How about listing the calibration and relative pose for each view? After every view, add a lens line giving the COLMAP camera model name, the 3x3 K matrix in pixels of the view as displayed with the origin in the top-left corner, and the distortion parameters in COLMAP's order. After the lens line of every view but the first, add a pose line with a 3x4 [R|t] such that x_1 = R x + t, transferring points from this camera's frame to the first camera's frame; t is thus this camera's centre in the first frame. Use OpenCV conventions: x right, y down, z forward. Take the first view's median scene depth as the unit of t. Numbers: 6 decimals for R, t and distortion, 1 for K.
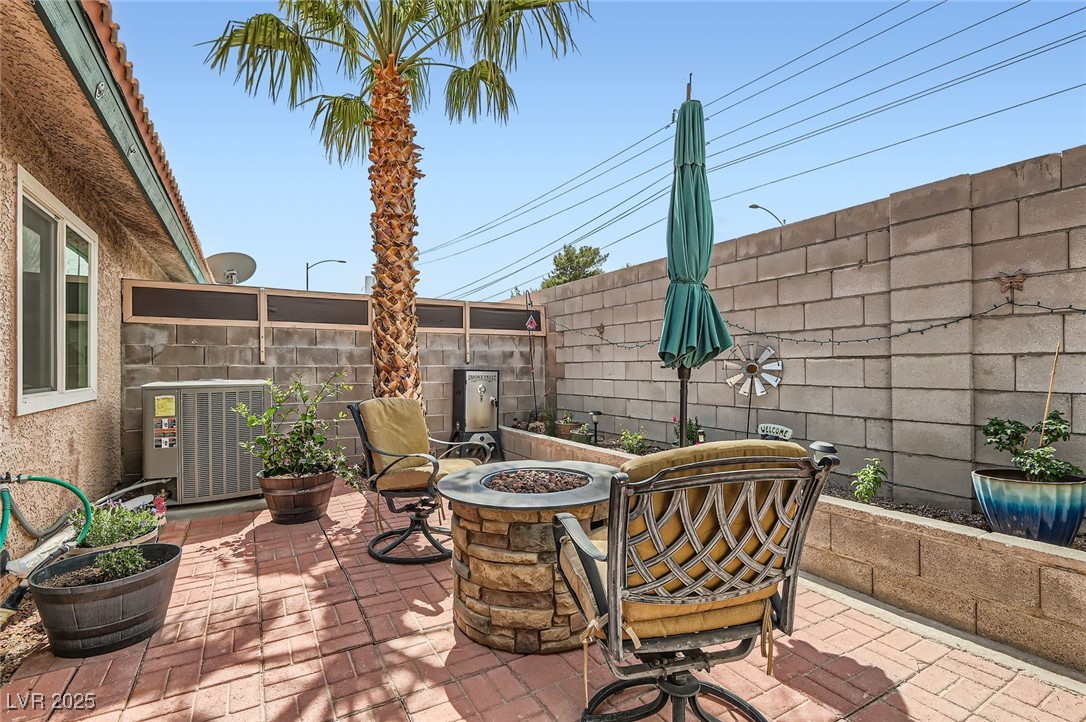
lens RADIAL K [[504.8, 0, 541.7], [0, 504.8, 363.7], [0, 0, 1]] dist [0.001247, 0.000045]
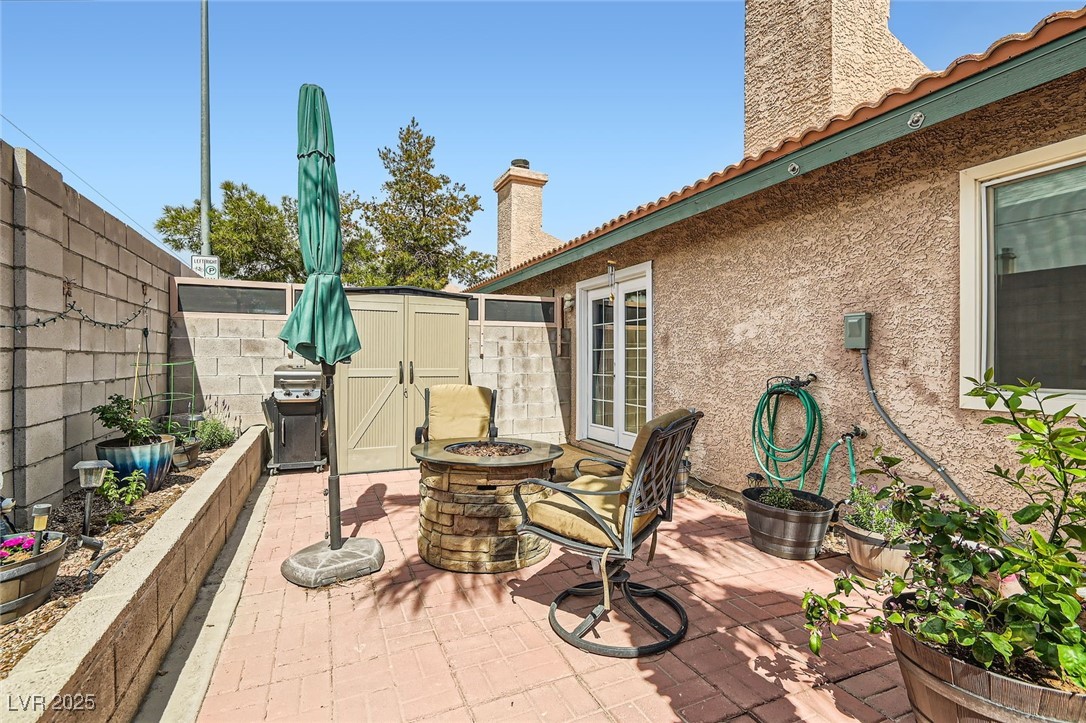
lens RADIAL K [[504.8, 0, 542.3], [0, 504.8, 361.1], [0, 0, 1]] dist [0.001247, 0.000045]
pose [[-0.993650, 0.003104, 0.112476, -0.225135], [0.002912, 0.999994, -0.001867, 0.007776], [-0.112481, -0.001528, -0.993653, 1.754113]]
